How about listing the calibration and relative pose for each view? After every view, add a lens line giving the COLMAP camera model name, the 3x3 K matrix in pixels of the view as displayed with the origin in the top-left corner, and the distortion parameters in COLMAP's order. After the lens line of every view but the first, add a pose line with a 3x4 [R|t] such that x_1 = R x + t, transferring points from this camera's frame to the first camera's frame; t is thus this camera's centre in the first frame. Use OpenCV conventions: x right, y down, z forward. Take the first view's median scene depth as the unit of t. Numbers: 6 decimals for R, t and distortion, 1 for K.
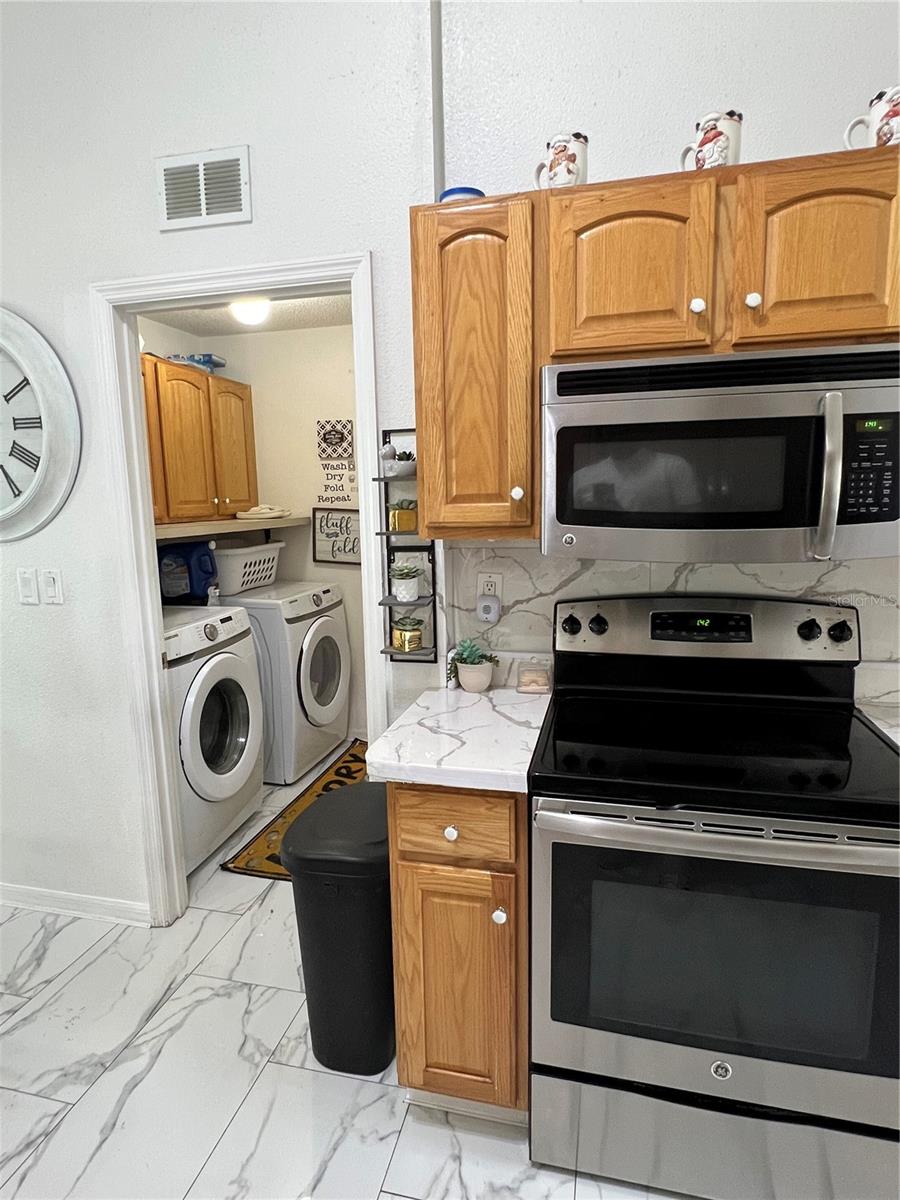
lens RADIAL K [[667.9, 0, 447.8], [0, 667.9, 599.3], [0, 0, 1]] dist [-0.002382, 0.002088]
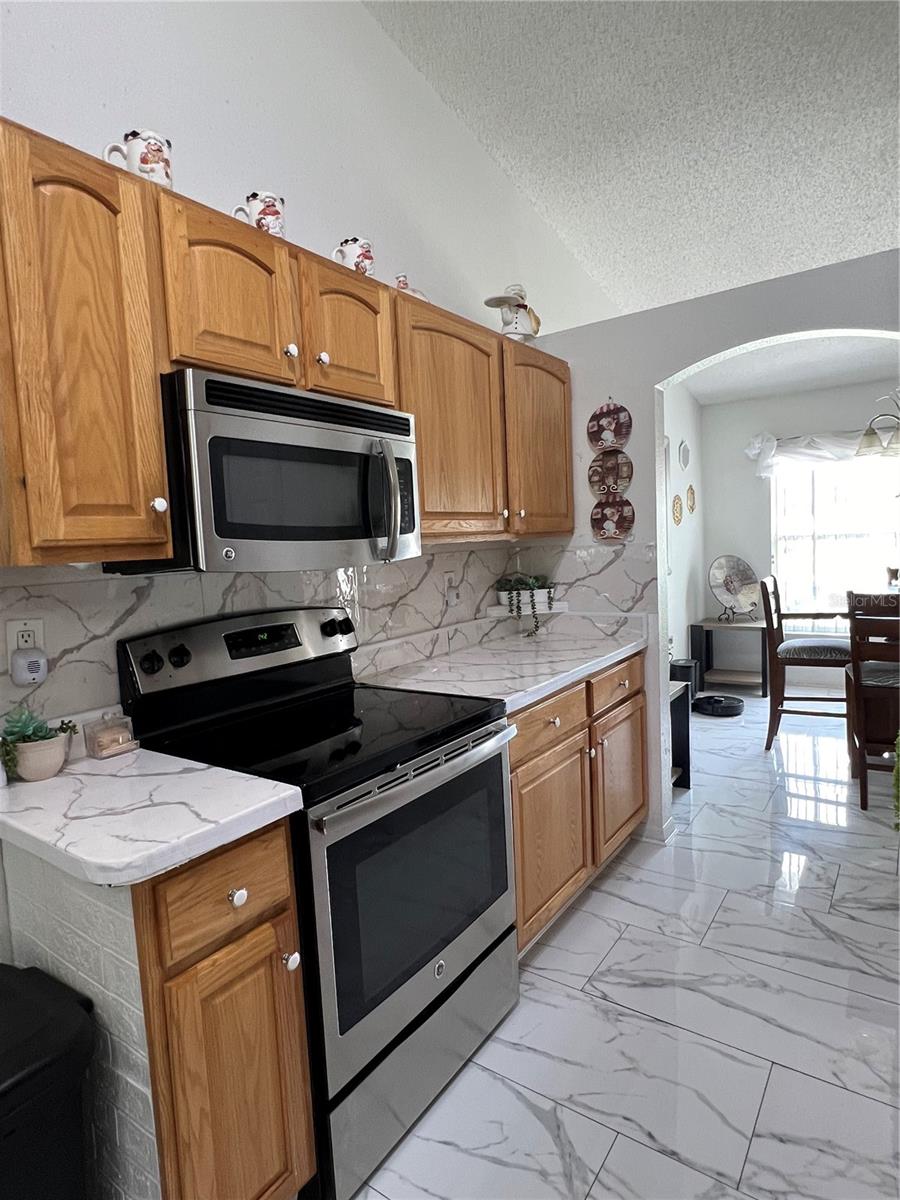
lens RADIAL K [[667.9, 0, 447.8], [0, 667.9, 599.3], [0, 0, 1]] dist [-0.002382, 0.002088]
pose [[0.371581, -0.077421, 0.925167, -0.570461], [0.180767, 0.983478, 0.009698, 0.021863], [-0.910632, 0.163636, 0.379437, 0.347529]]
